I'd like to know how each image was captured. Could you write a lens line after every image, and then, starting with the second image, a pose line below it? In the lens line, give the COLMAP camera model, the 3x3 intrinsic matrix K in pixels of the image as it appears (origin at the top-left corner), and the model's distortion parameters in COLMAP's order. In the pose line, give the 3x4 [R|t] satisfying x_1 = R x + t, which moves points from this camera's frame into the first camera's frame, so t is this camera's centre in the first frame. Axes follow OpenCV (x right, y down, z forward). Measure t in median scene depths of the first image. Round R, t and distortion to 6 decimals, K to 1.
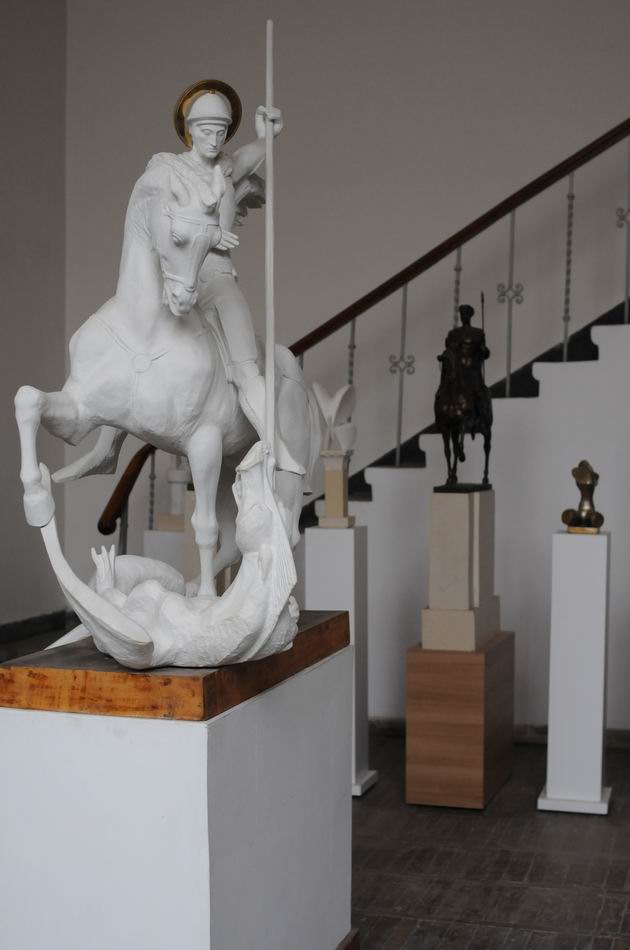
lens RADIAL K [[1470.4, 0, 313.5], [0, 1470.4, 474.9], [0, 0, 1]] dist [-0.083714, 0.000000]
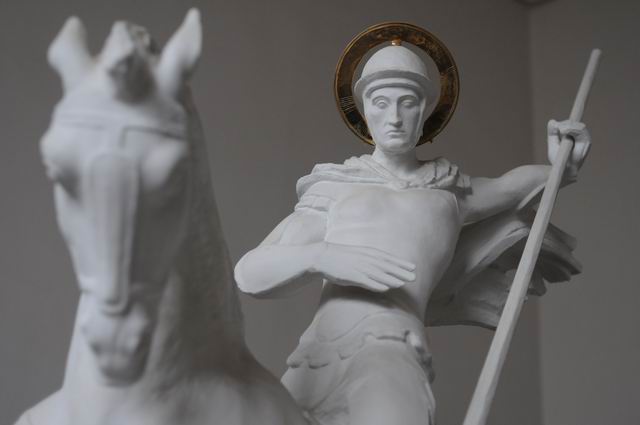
lens RADIAL K [[990.6, 0, 319.6], [0, 990.6, 215.2], [0, 0, 1]] dist [-0.083714, 0.000000]
pose [[0.877172, -0.141608, -0.458821, 0.073643], [-0.061111, 0.914834, -0.399180, -0.042695], [0.476272, 0.378188, 0.793813, 0.703997]]
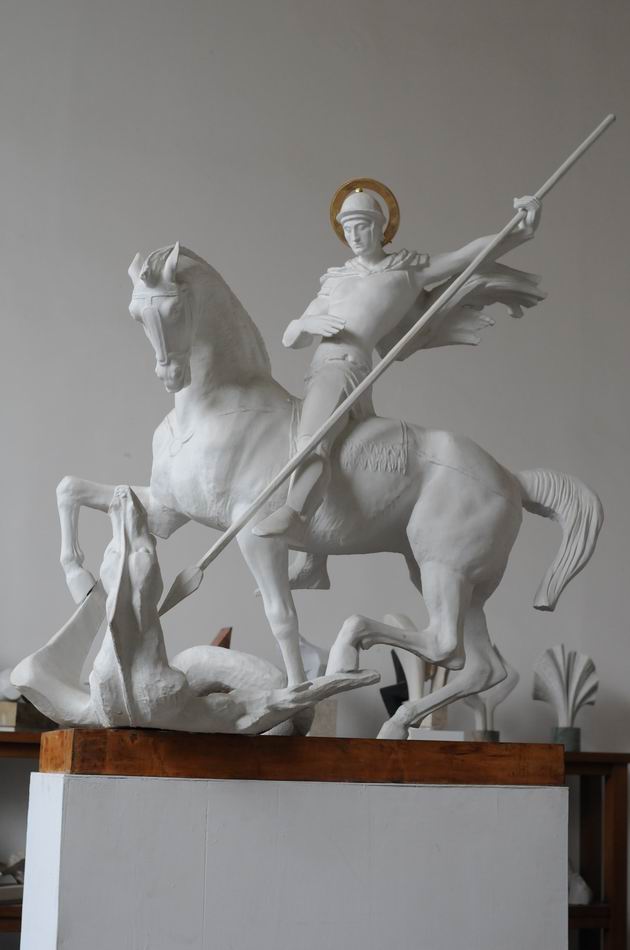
lens RADIAL K [[1470.4, 0, 316.4], [0, 1470.4, 480.4], [0, 0, 1]] dist [-0.083714, 0.000000]
pose [[0.573505, -0.151455, -0.805080, 0.688200], [-0.055284, 0.973365, -0.222495, 0.153230], [0.817335, 0.172110, 0.549856, 0.464302]]
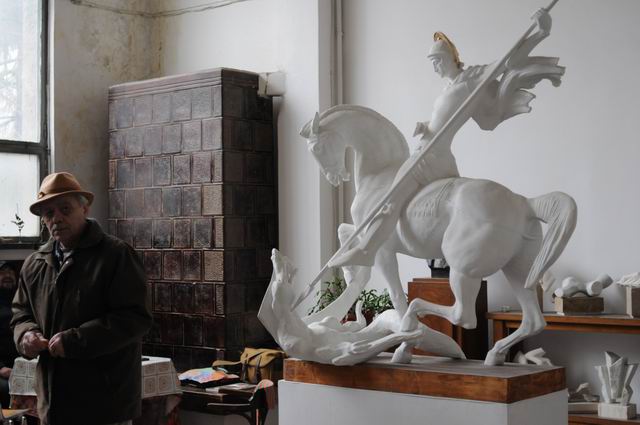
lens RADIAL K [[990.6, 0, 316.2], [0, 990.6, 211.1], [0, 0, 1]] dist [-0.083714, 0.000000]
pose [[-0.389139, -0.030642, -0.920669, 1.016014], [-0.025719, 0.999418, -0.022393, -0.037477], [0.920820, 0.014965, -0.389701, 1.316053]]
